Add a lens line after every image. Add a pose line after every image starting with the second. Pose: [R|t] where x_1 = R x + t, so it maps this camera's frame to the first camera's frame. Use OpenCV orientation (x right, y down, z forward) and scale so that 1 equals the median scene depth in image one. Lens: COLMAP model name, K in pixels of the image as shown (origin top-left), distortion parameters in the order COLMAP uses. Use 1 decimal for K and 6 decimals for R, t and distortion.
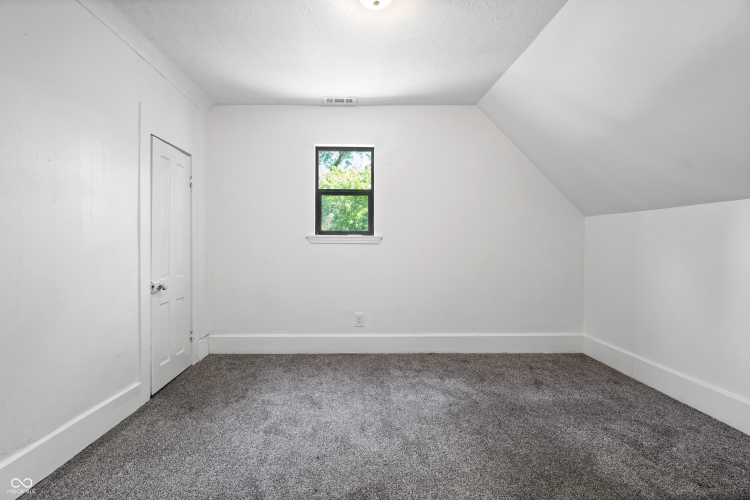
lens RADIAL K [[342.8, 0, 379.3], [0, 342.8, 250.2], [0, 0, 1]] dist [-0.005348, 0.002543]
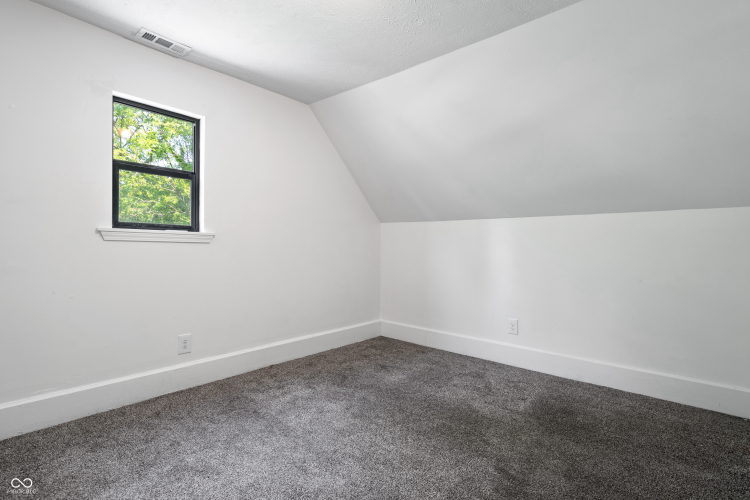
lens RADIAL K [[342.8, 0, 377.5], [0, 342.8, 247.0], [0, 0, 1]] dist [-0.005348, 0.002543]
pose [[0.692252, 0.006813, 0.721623, -0.353159], [0.000338, 0.999952, -0.009765, -0.001280], [-0.721656, 0.007003, 0.692217, 0.203925]]
